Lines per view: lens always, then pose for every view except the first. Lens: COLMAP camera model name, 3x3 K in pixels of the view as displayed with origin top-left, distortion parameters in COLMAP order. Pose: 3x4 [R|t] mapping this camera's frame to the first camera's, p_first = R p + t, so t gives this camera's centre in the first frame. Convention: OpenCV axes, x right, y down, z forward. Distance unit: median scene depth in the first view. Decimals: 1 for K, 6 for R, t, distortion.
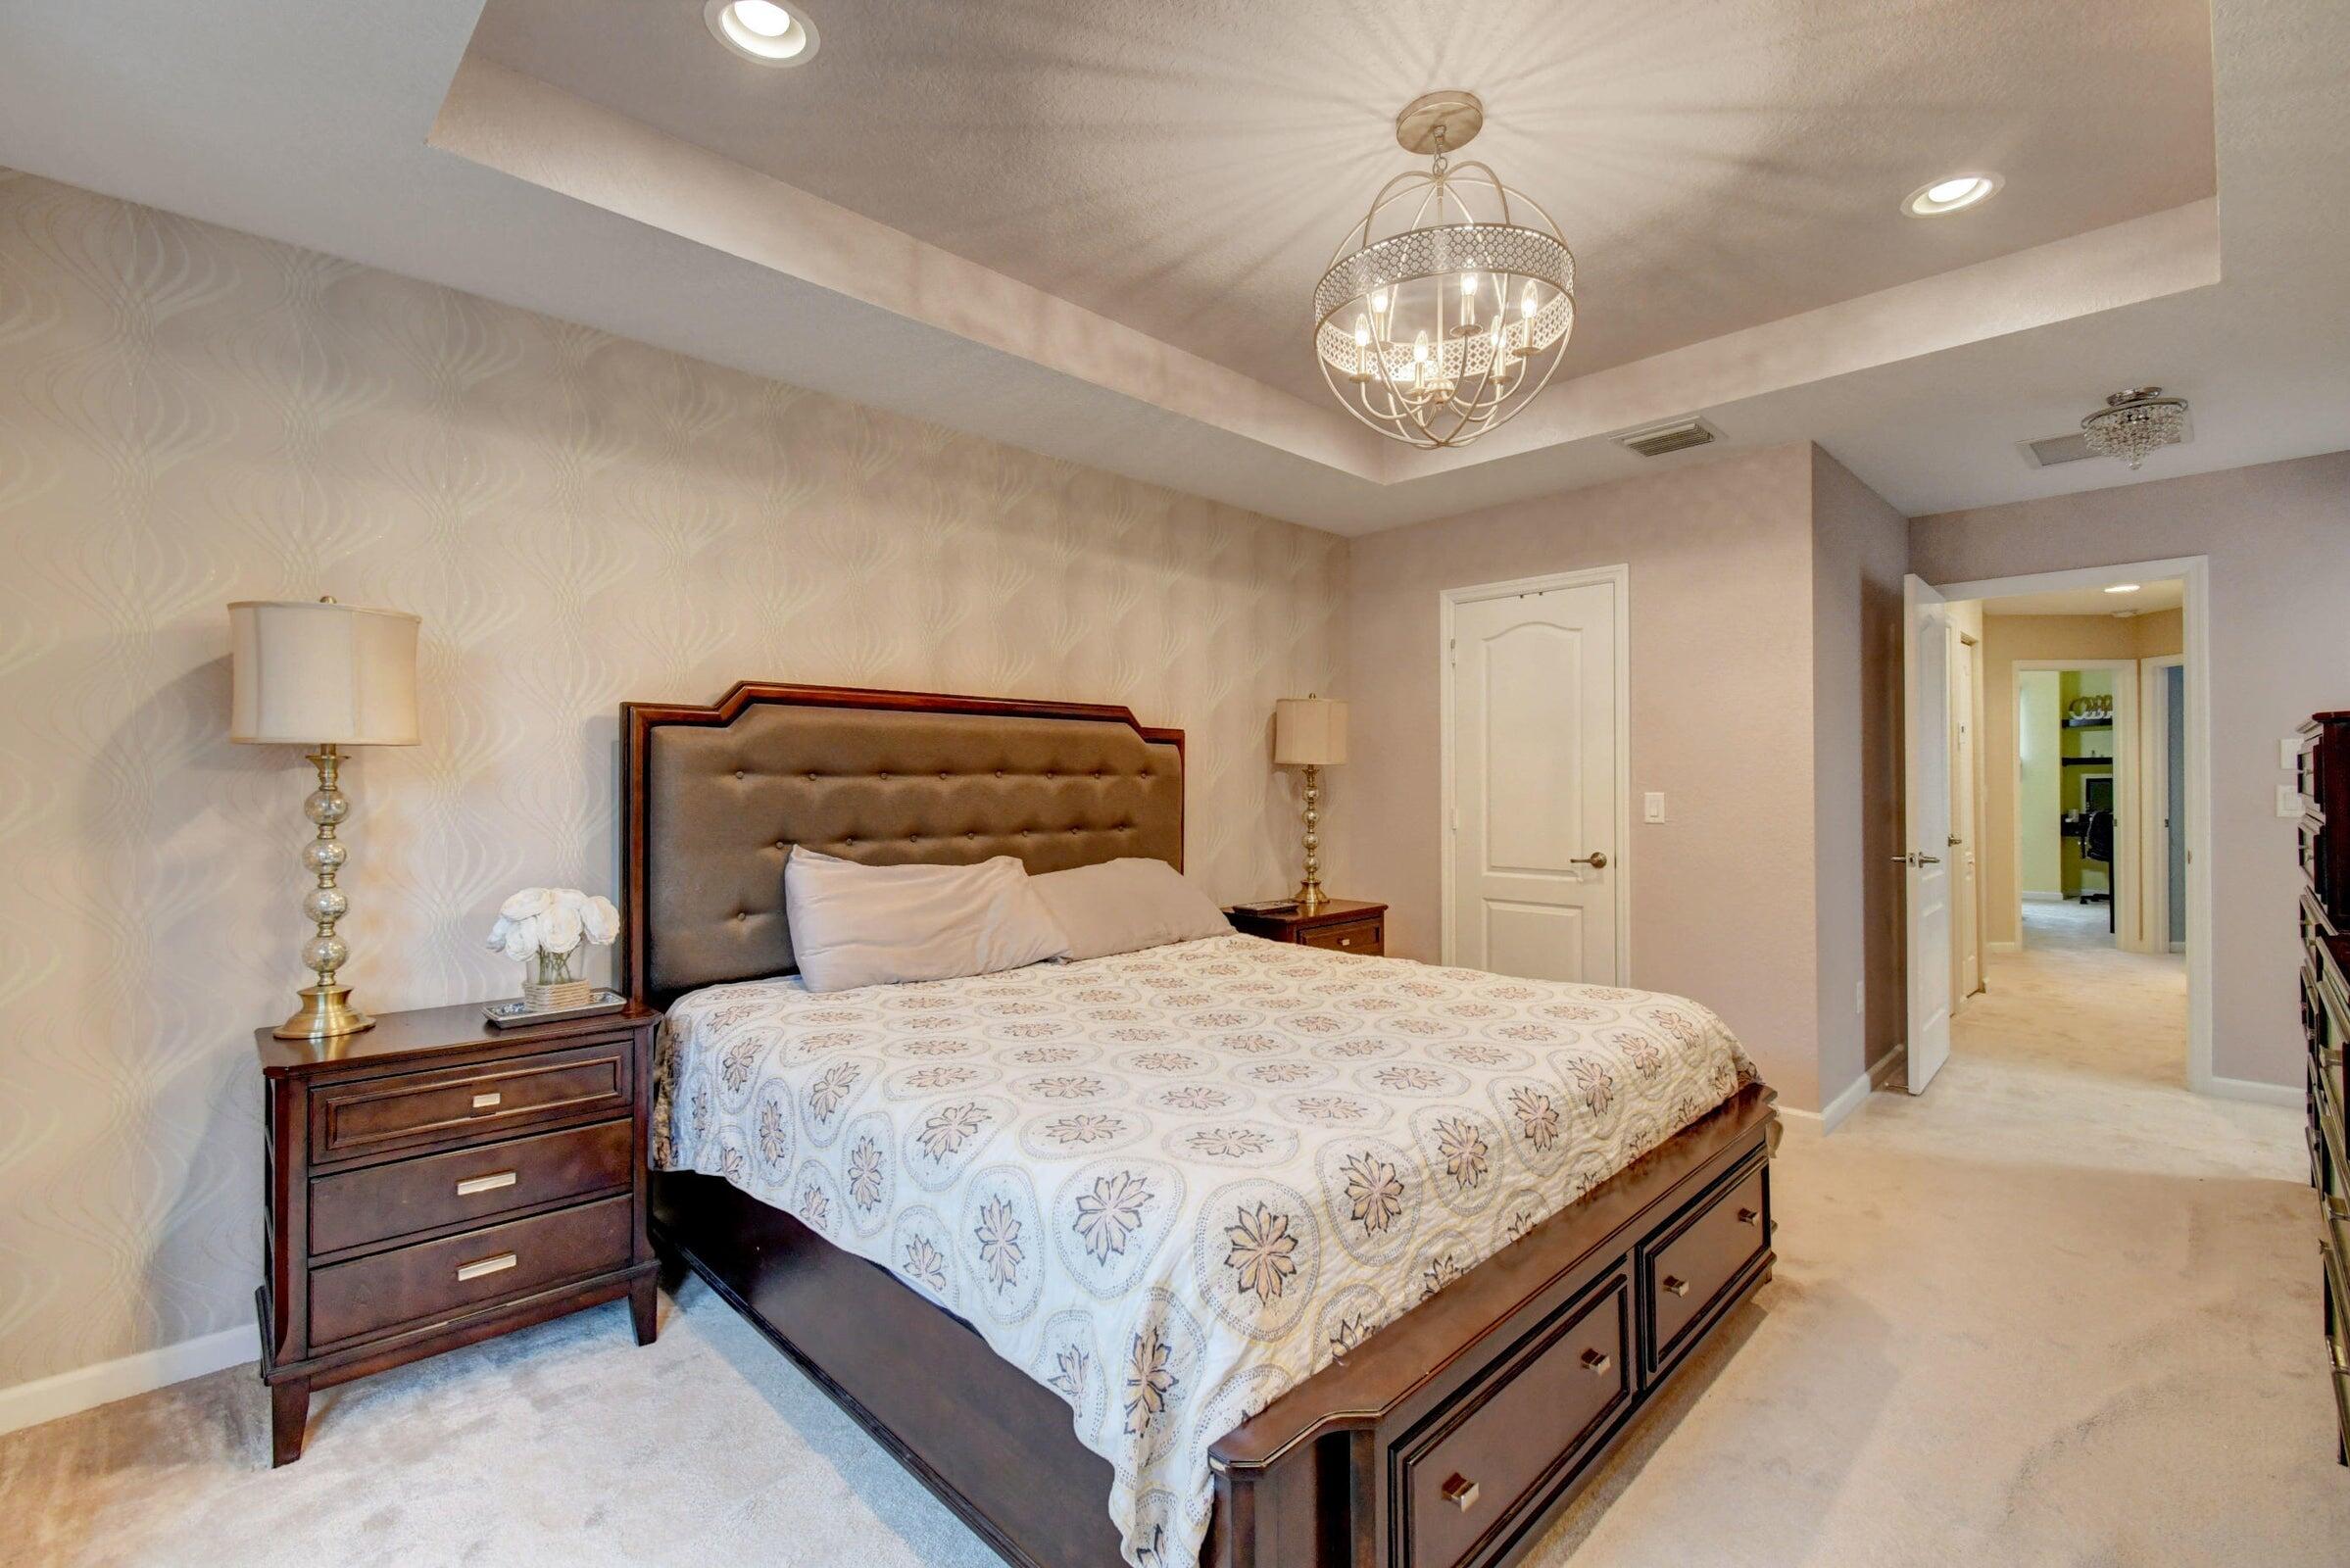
lens RADIAL K [[1038.2, 0, 1175.0], [0, 1038.2, 784.0], [0, 0, 1]] dist [0.003017, -0.000661]
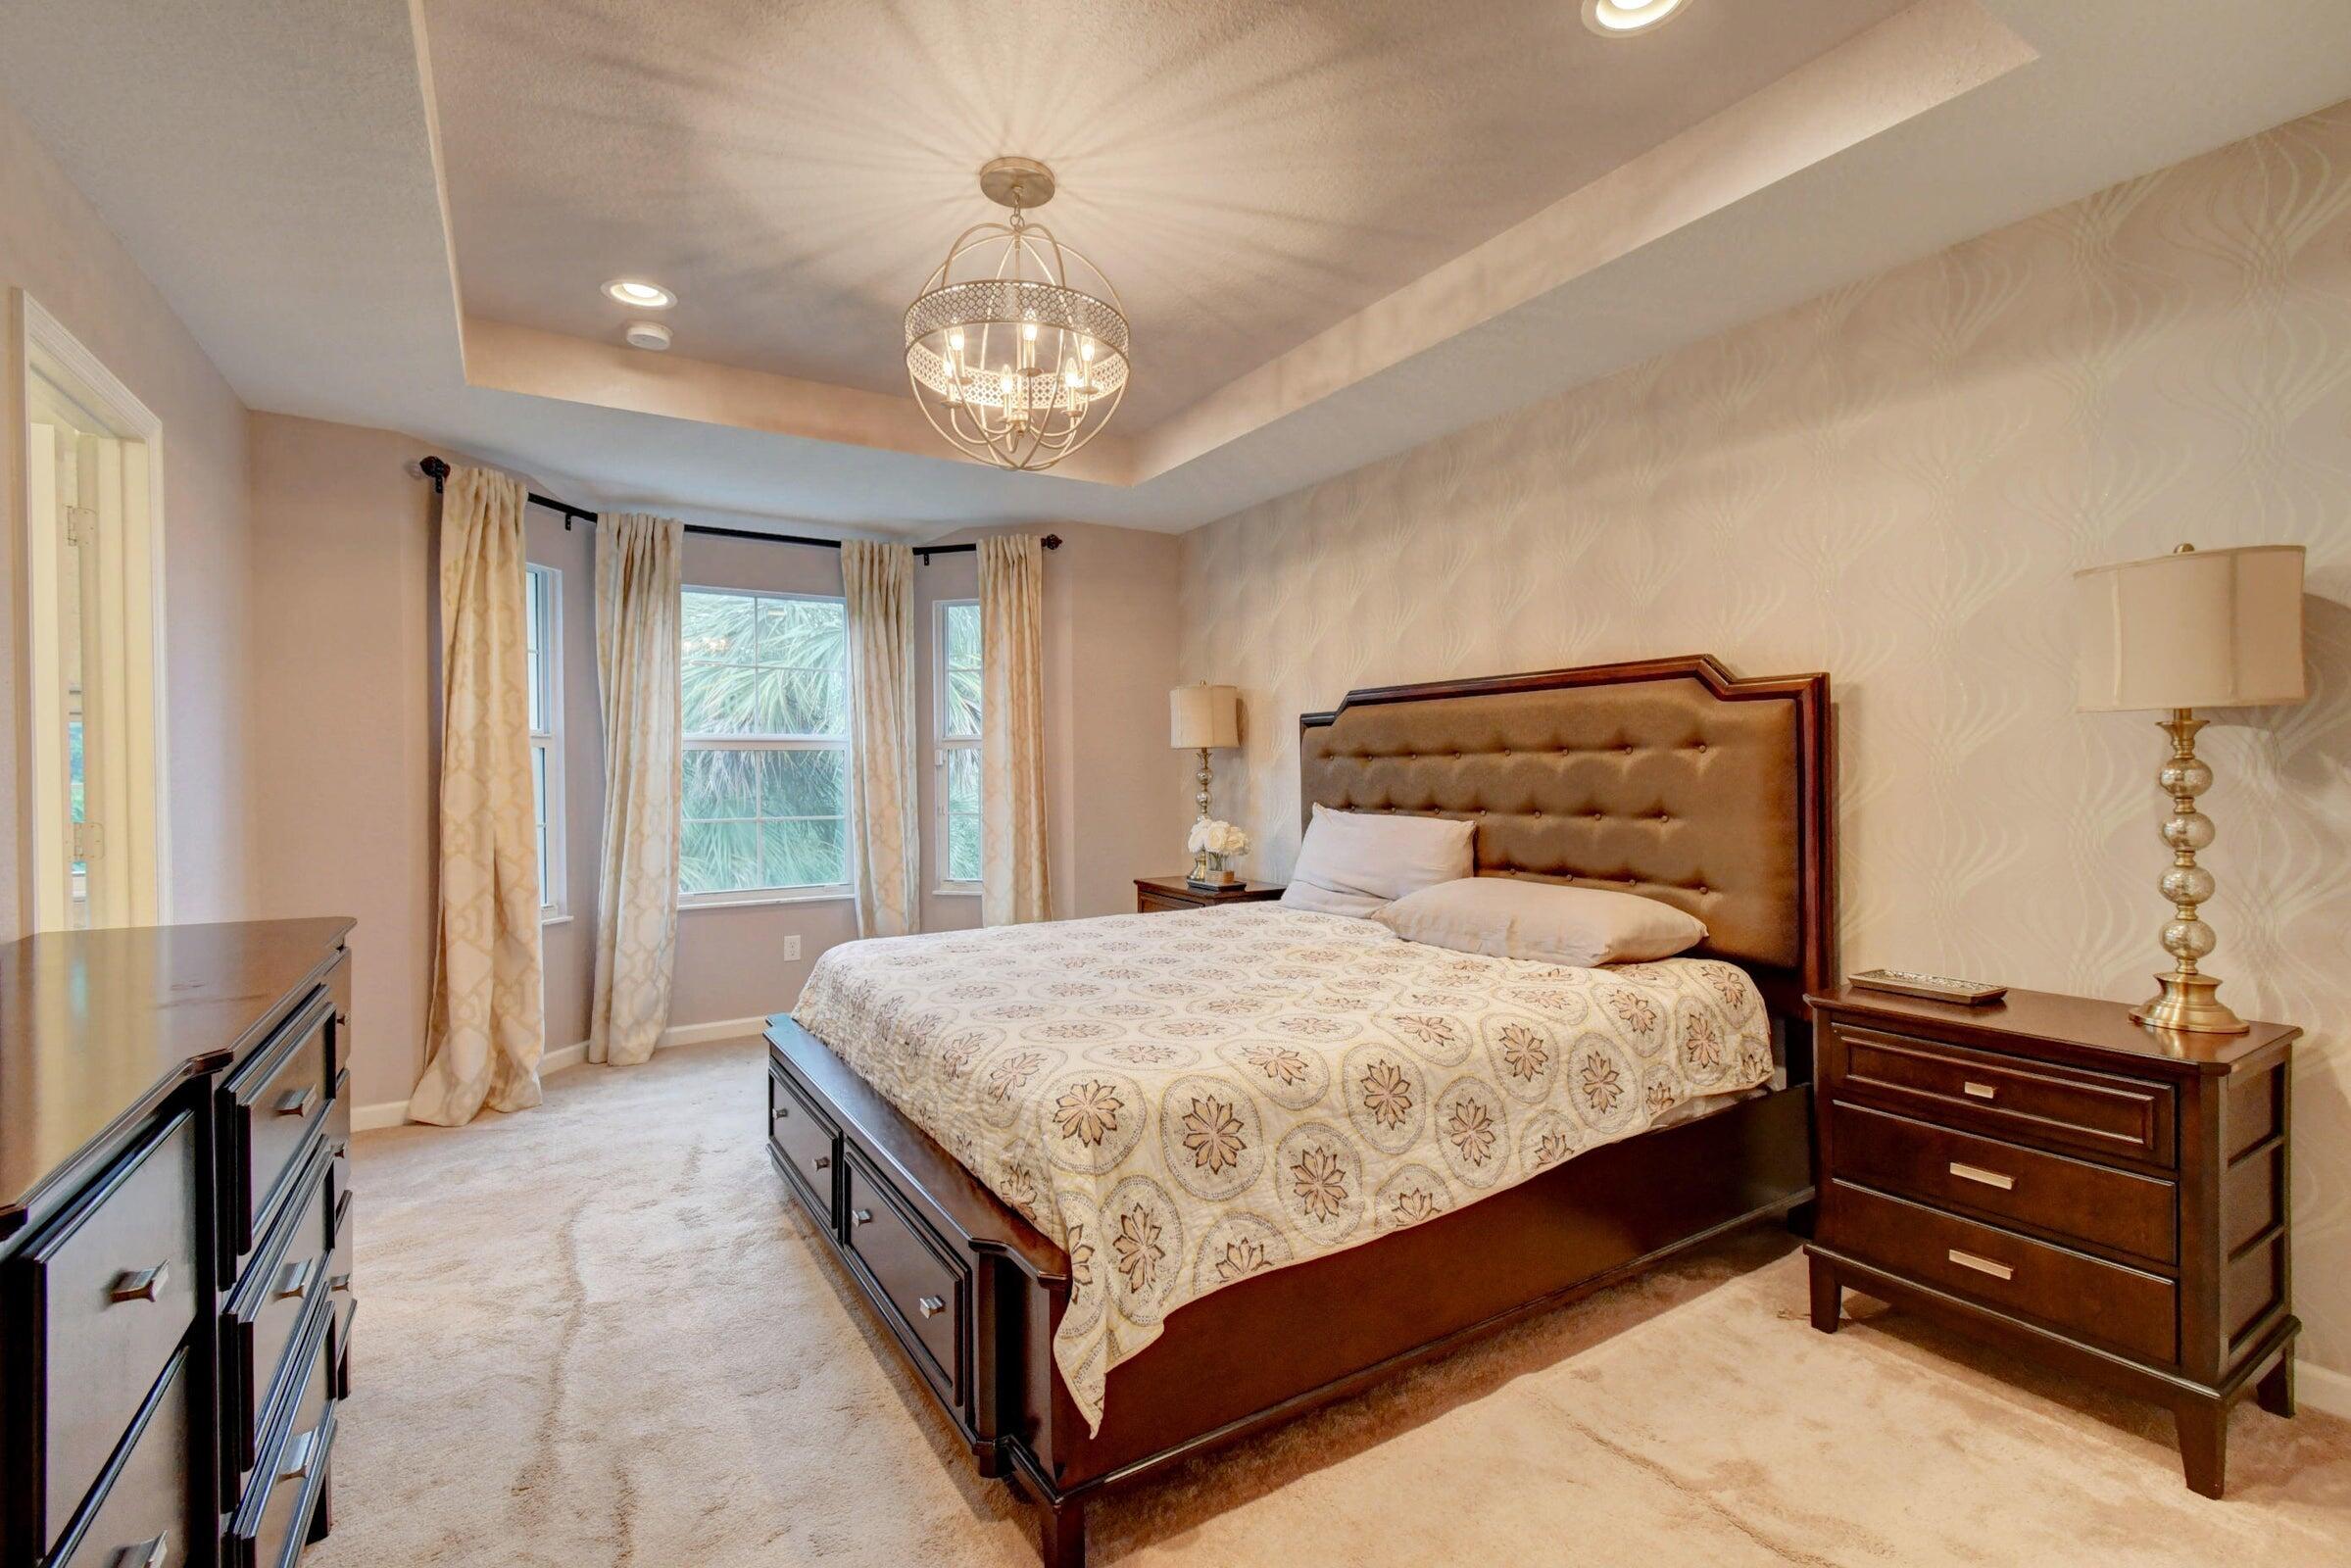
lens RADIAL K [[1044.3, 0, 1164.7], [0, 1044.3, 792.5], [0, 0, 1]] dist [0.000076, -0.000320]
pose [[-0.228906, 0.020469, -0.973233, 0.868069], [0.003395, 0.999790, 0.020229, 0.007085], [0.973443, 0.001326, -0.228928, 0.915275]]
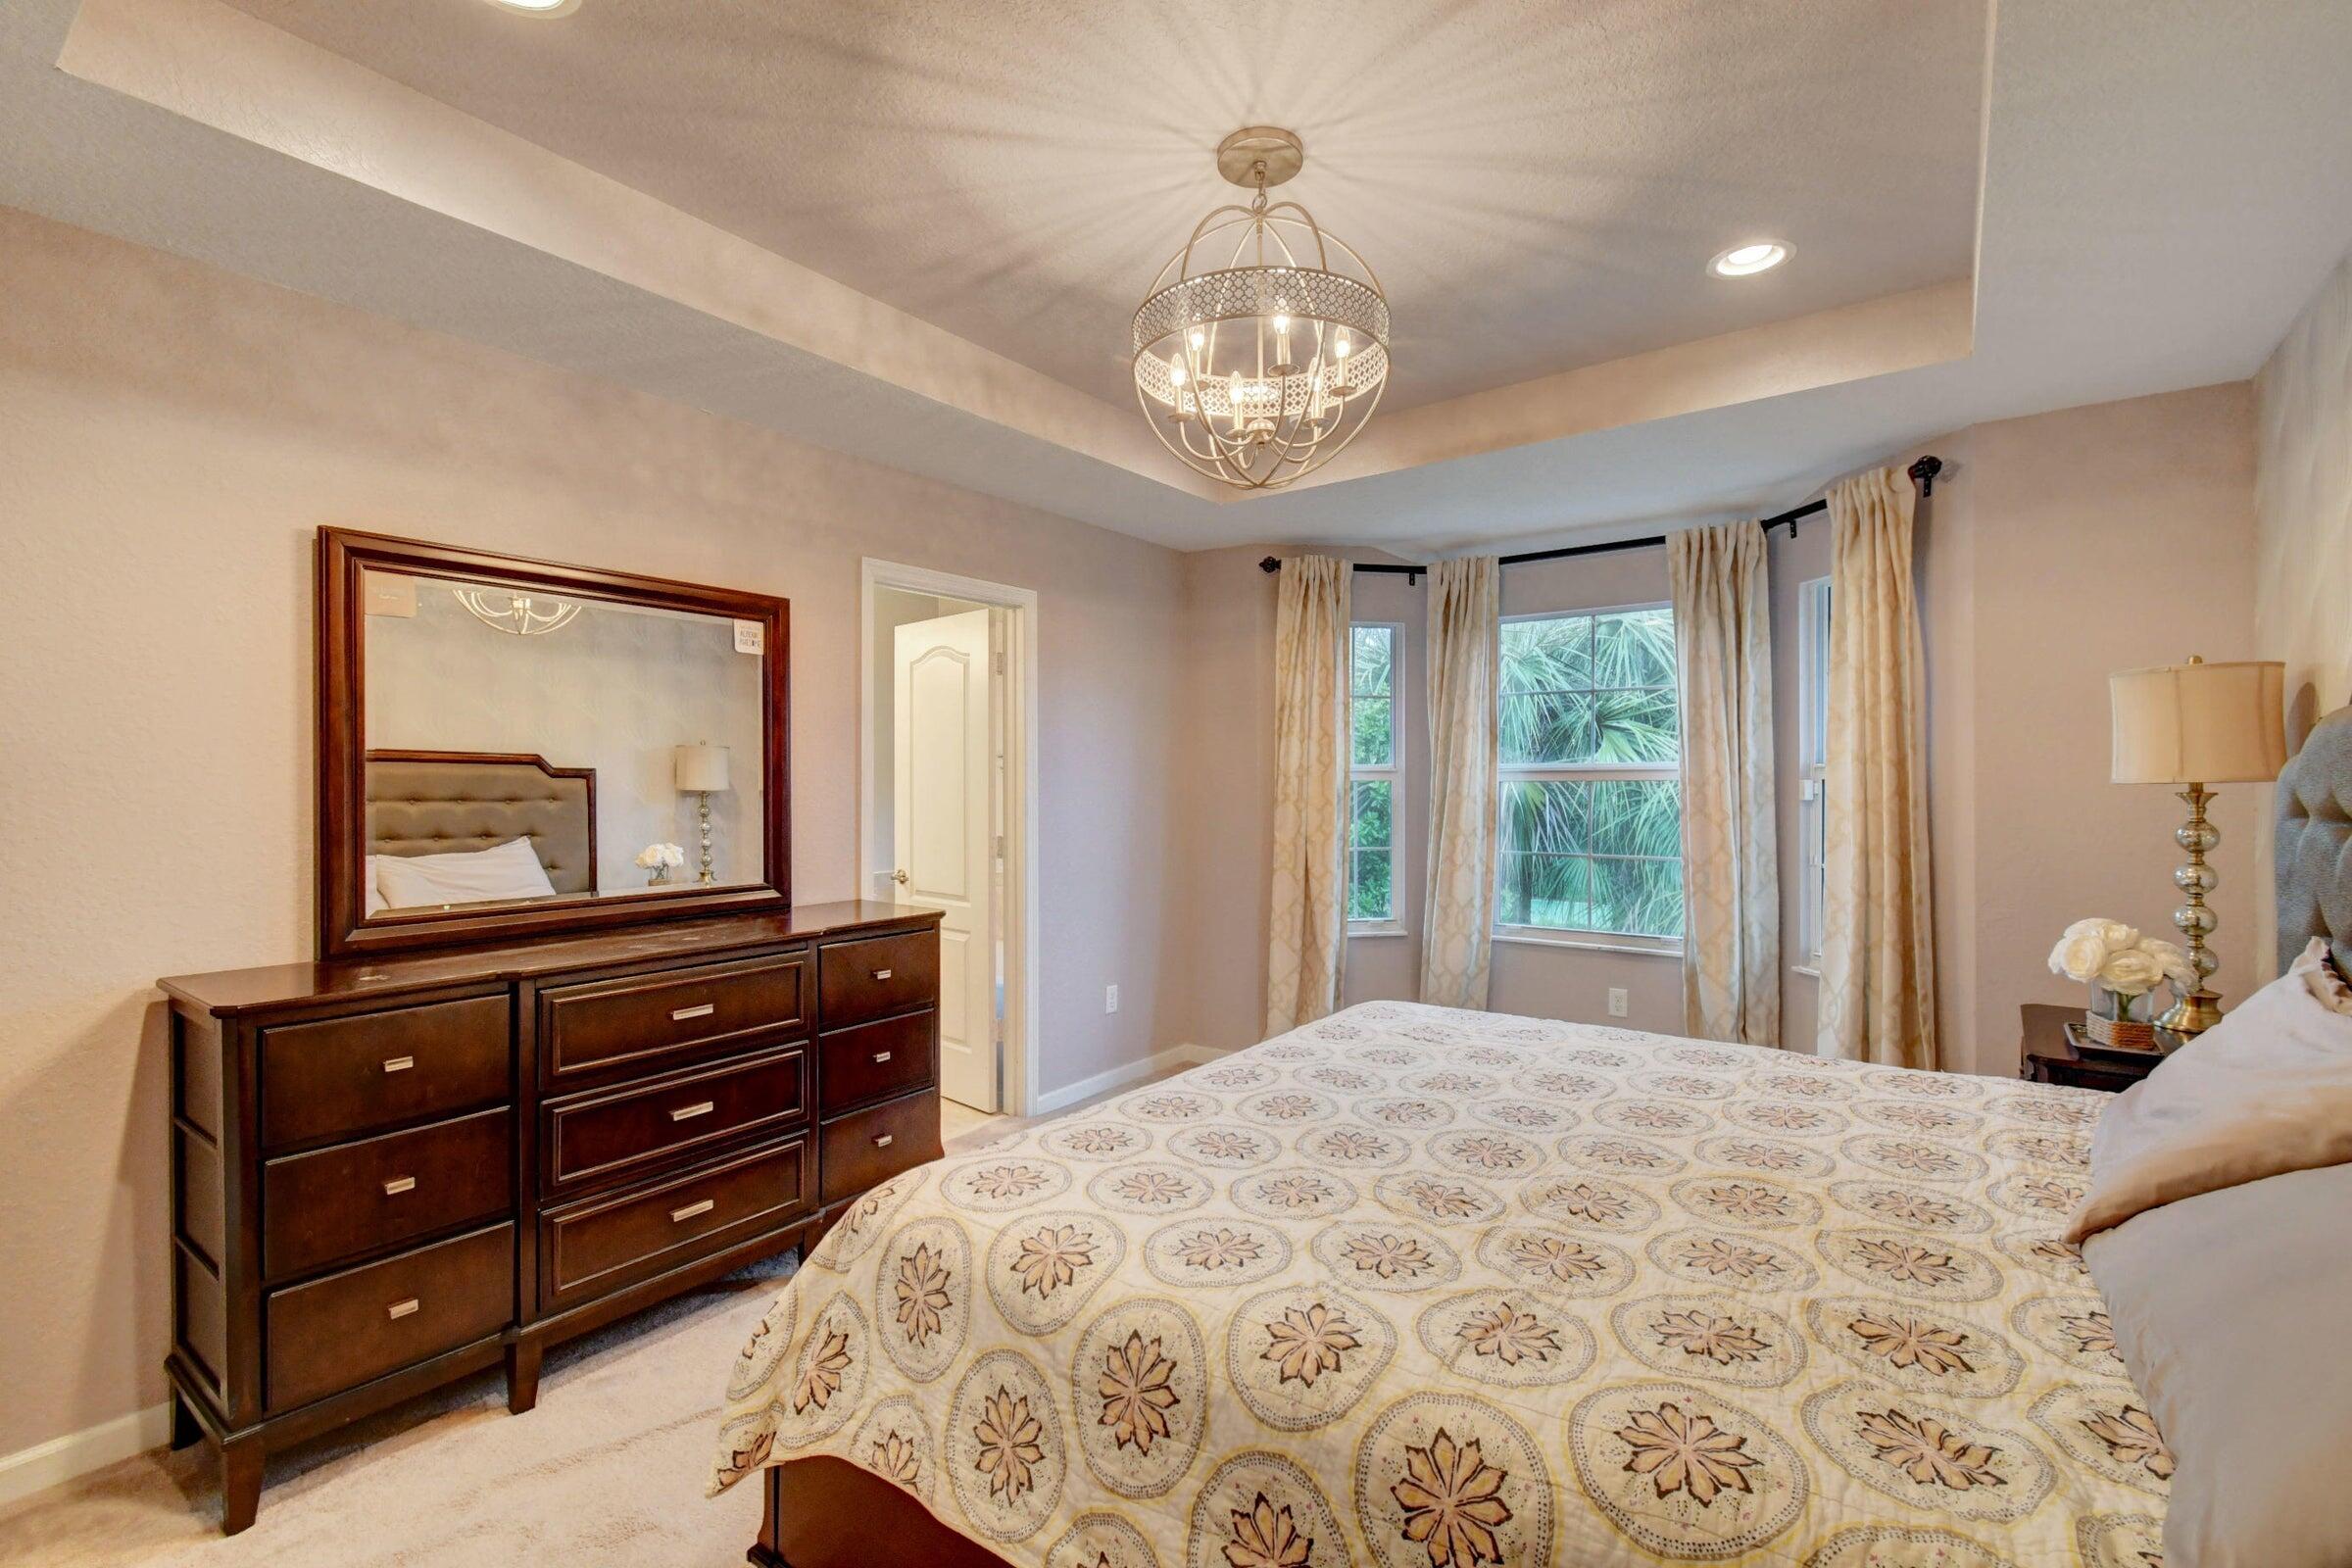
lens RADIAL K [[1040.6, 0, 1177.8], [0, 1040.6, 782.0], [0, 0, 1]] dist [0.002727, -0.001371]
pose [[-0.988775, 0.001404, -0.149403, 0.309659], [0.000605, 0.999985, 0.005397, -0.029834], [0.149408, 0.005246, -0.988762, 1.271343]]
